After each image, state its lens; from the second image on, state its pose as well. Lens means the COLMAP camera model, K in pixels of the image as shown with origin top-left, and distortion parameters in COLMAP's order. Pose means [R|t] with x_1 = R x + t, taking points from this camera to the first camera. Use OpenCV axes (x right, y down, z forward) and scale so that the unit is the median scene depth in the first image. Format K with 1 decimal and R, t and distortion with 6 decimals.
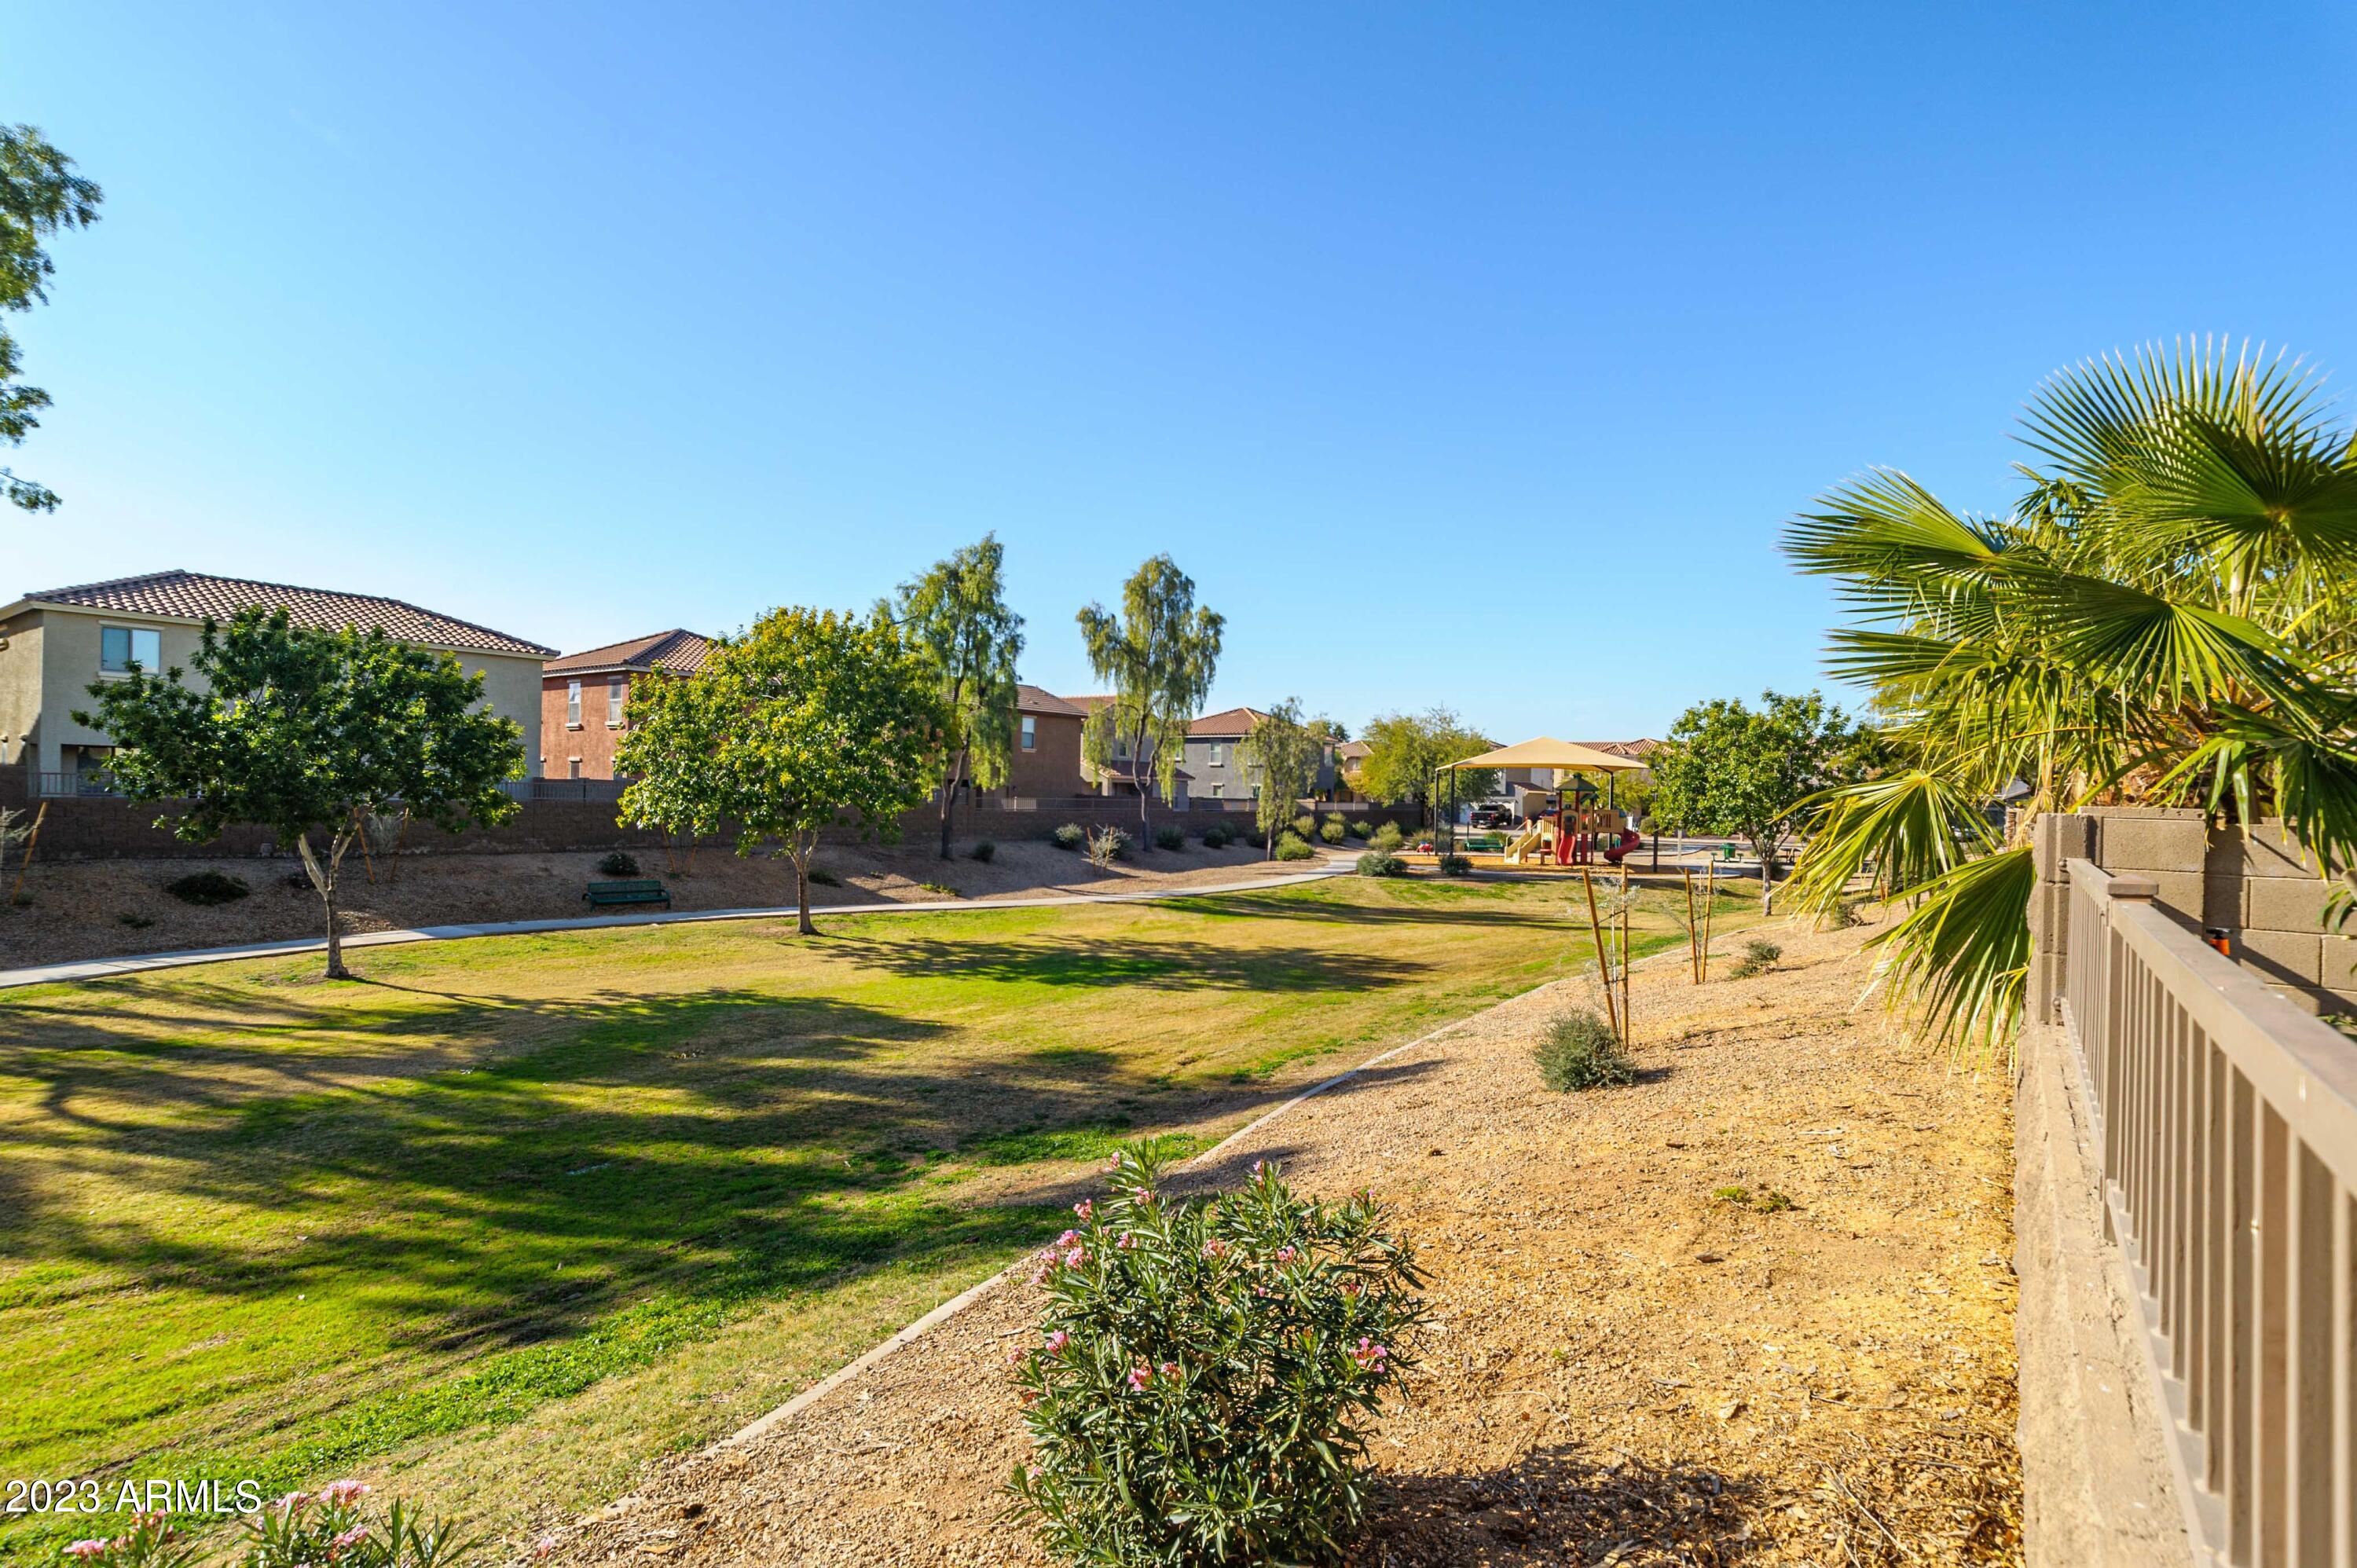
lens RADIAL K [[1146.5, 0, 1178.5], [0, 1146.5, 784.0], [0, 0, 1]] dist [-0.031880, 0.024064]
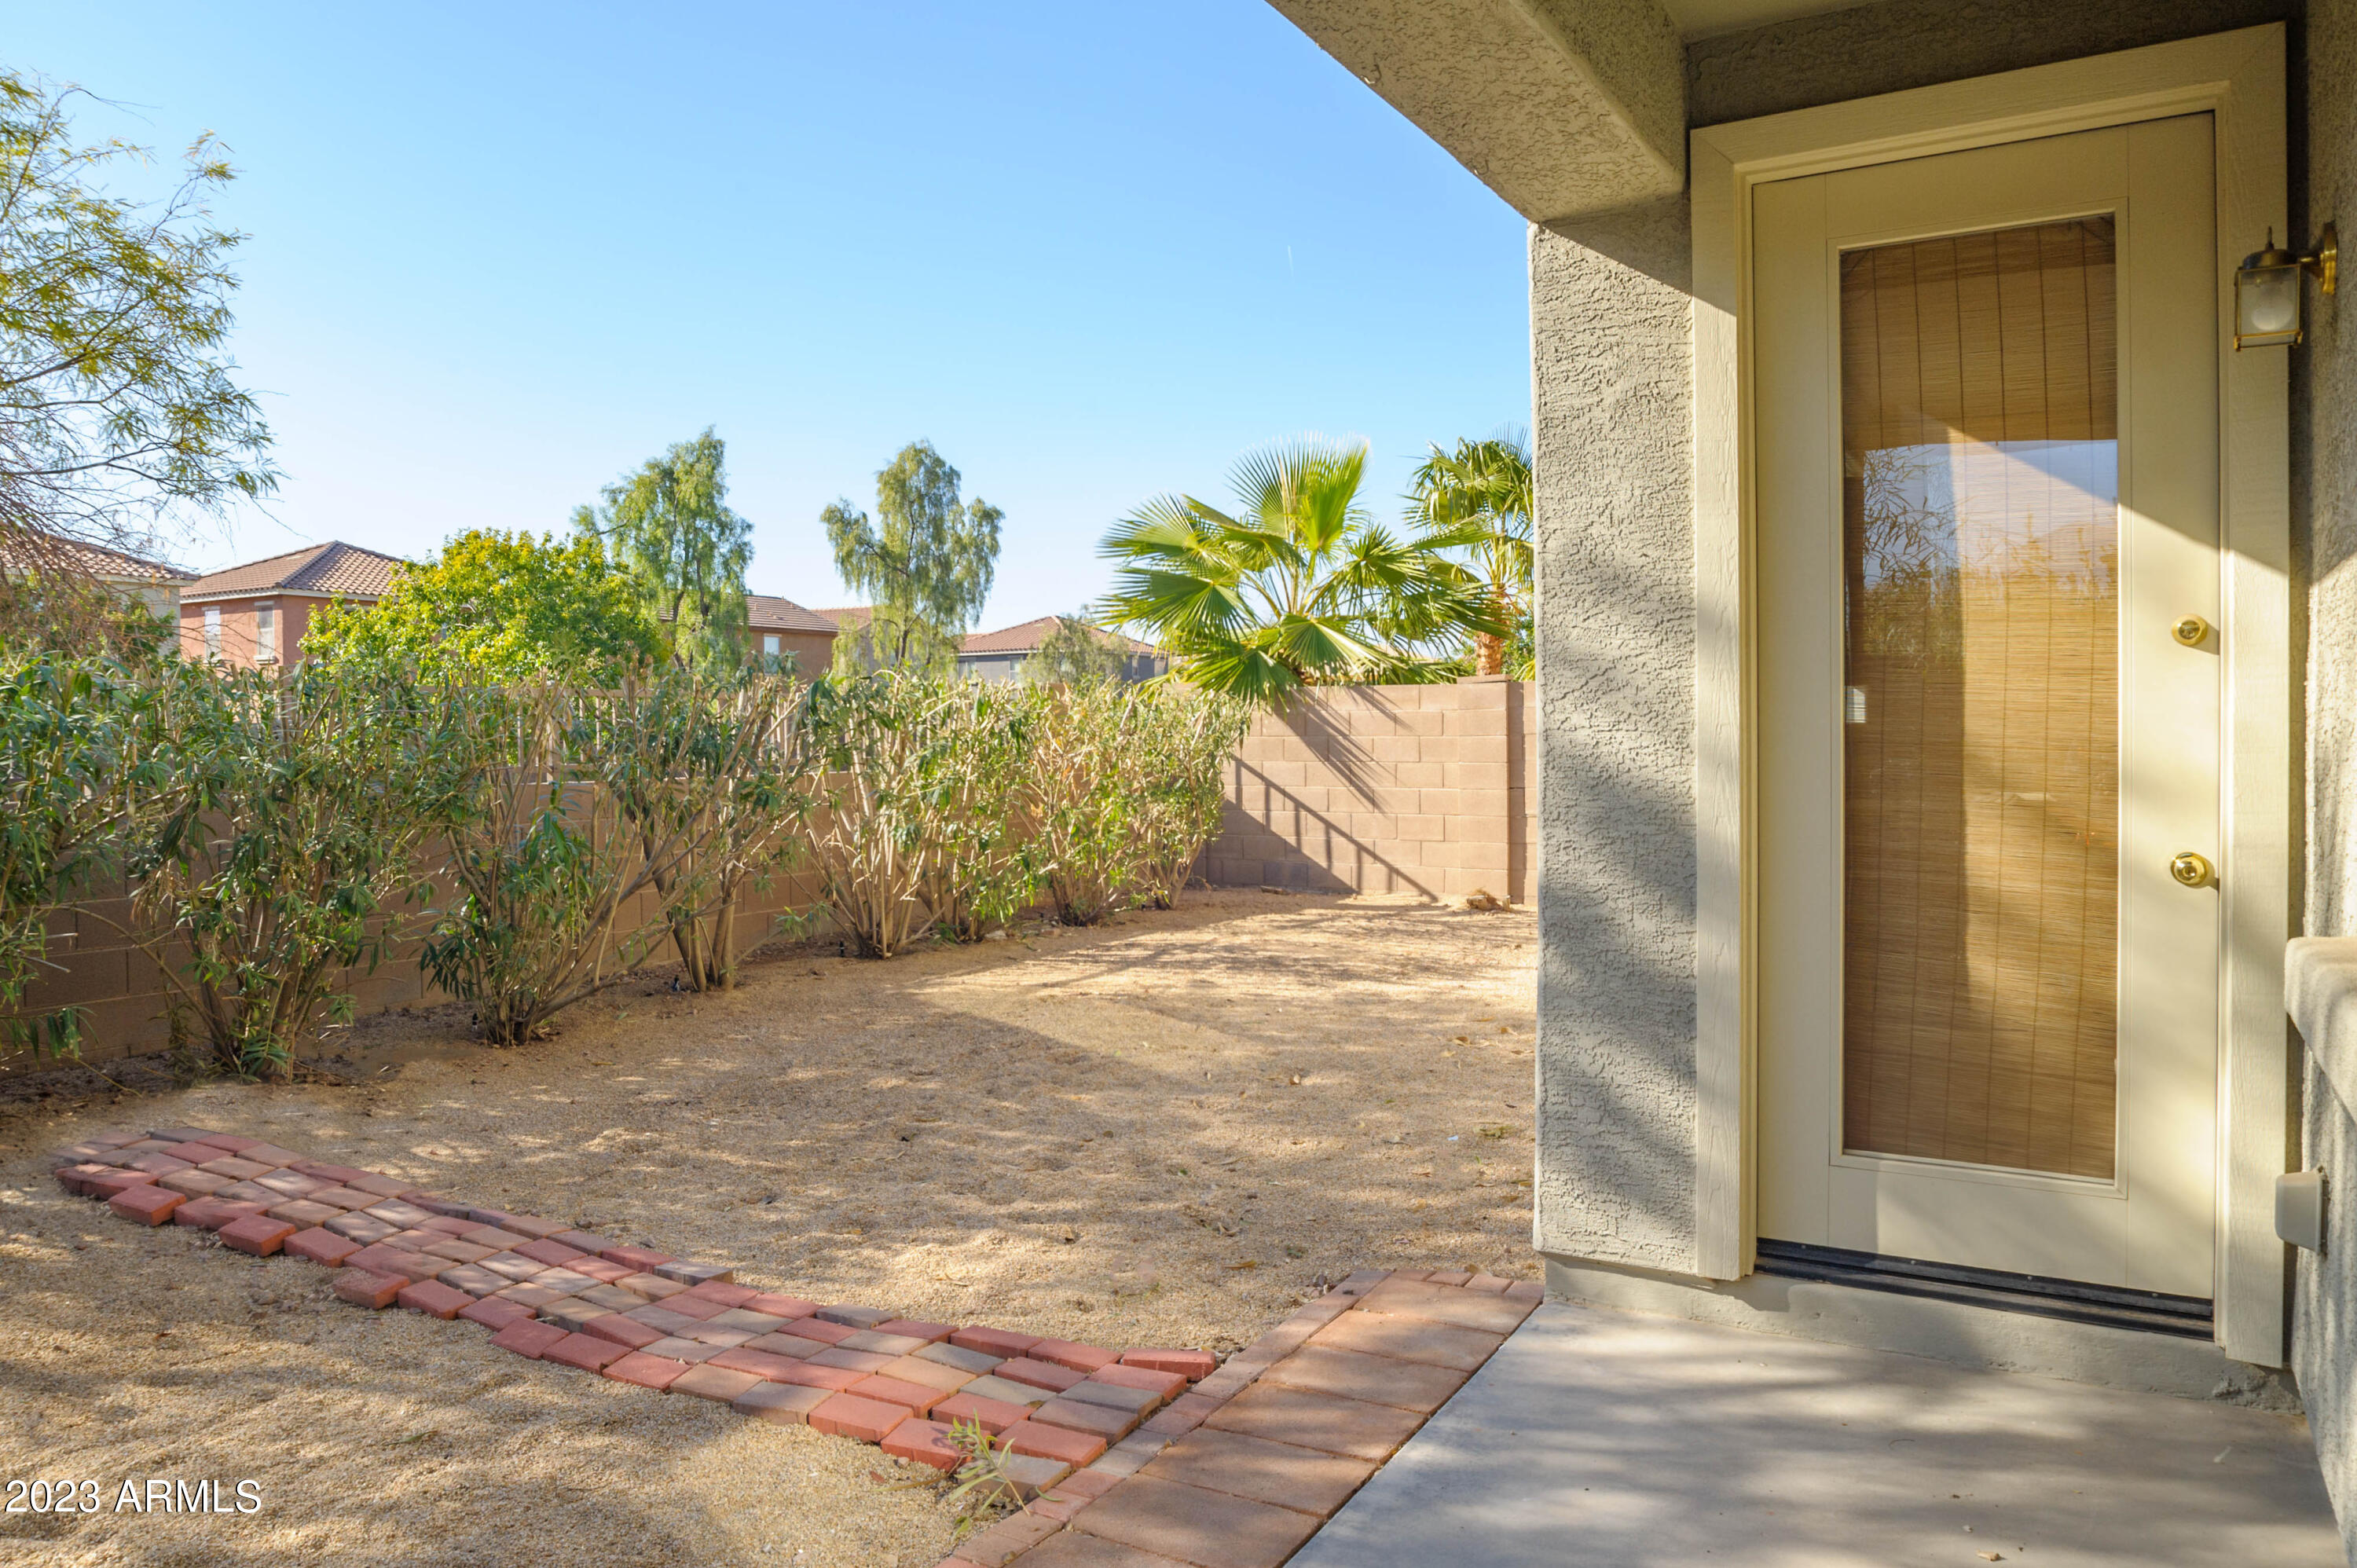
lens RADIAL K [[1583.3, 0, 1178.8], [0, 1583.3, 714.4], [0, 0, 1]] dist [-0.041984, 0.000931]
pose [[0.994355, -0.029563, 0.101904, 0.060541], [0.029587, 0.999561, 0.001270, 0.008008], [-0.101897, 0.001752, 0.994793, -0.222942]]
